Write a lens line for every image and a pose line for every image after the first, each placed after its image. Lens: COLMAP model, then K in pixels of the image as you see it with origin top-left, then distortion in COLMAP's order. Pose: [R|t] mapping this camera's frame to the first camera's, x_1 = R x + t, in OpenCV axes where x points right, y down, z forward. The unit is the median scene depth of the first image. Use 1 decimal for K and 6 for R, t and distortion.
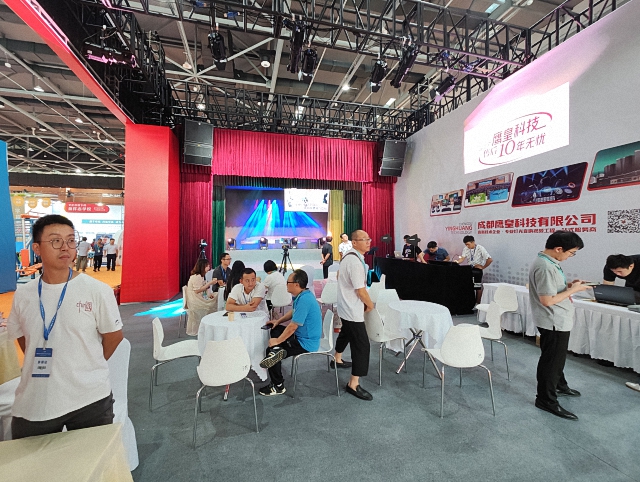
lens RADIAL K [[262.9, 0, 321.1], [0, 262.9, 237.3], [0, 0, 1]] dist [0.005469, 0.001160]
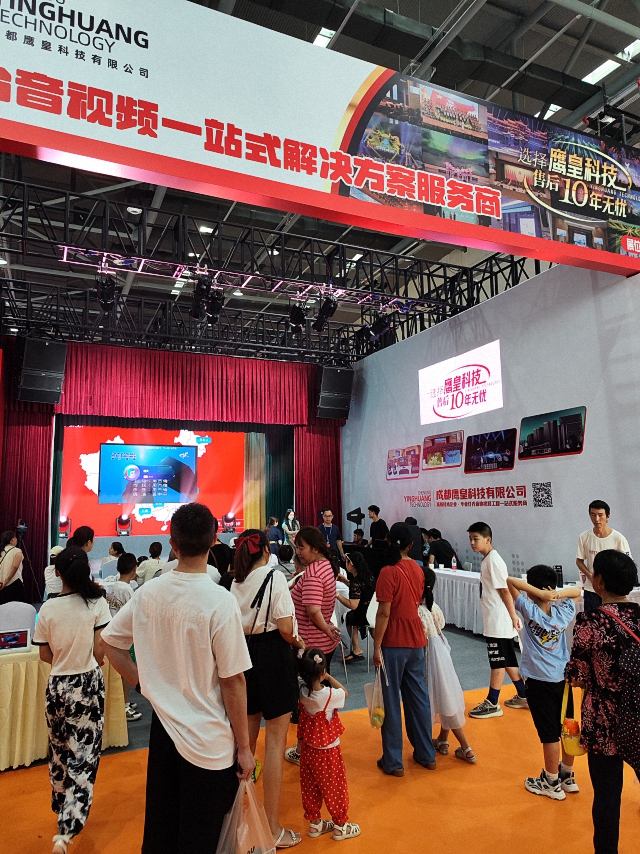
lens RADIAL K [[588.0, 0, 302.1], [0, 588.0, 426.0], [0, 0, 1]] dist [0.048852, -0.025158]
pose [[0.993820, 0.003379, 0.110950, 0.030938], [0.011803, 0.990653, -0.135896, -0.017533], [-0.110372, 0.136366, 0.984491, -0.683717]]
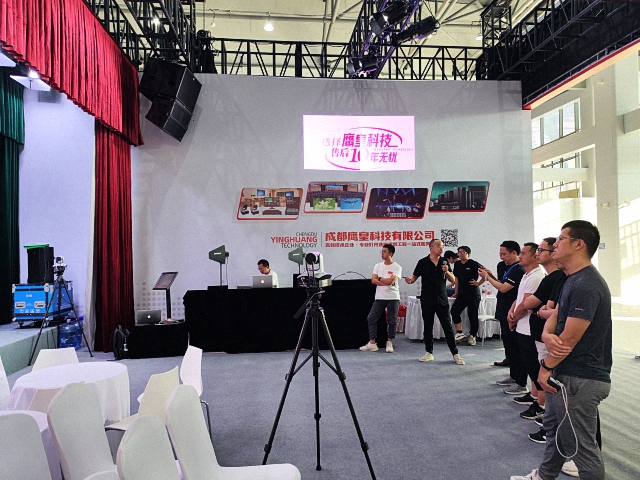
lens RADIAL K [[440.7, 0, 315.4], [0, 440.7, 240.6], [0, 0, 1]] dist [0.048852, -0.025158]
pose [[0.185830, 0.027795, 0.982189, -0.799535], [0.013648, 0.999430, -0.030865, 0.008752], [-0.982487, 0.019140, 0.185345, 0.832864]]
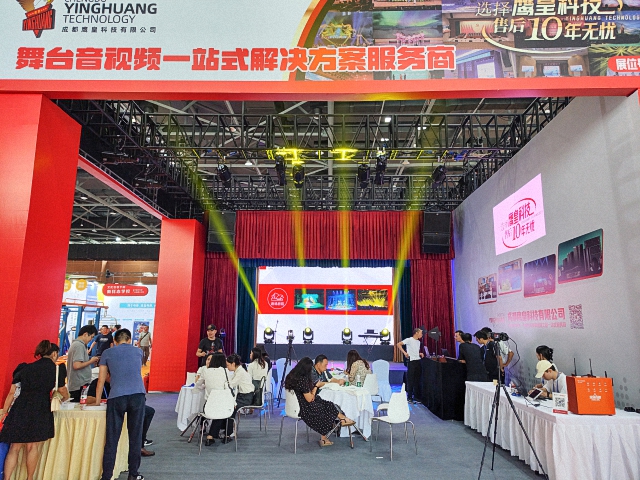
lens RADIAL K [[440.7, 0, 312.1], [0, 440.7, 249.1], [0, 0, 1]] dist [0.048852, -0.025158]
pose [[0.948080, -0.044964, -0.314838, 0.493907], [-0.011729, 0.984338, -0.175898, -0.002342], [0.317816, 0.170458, 0.932704, -0.603072]]
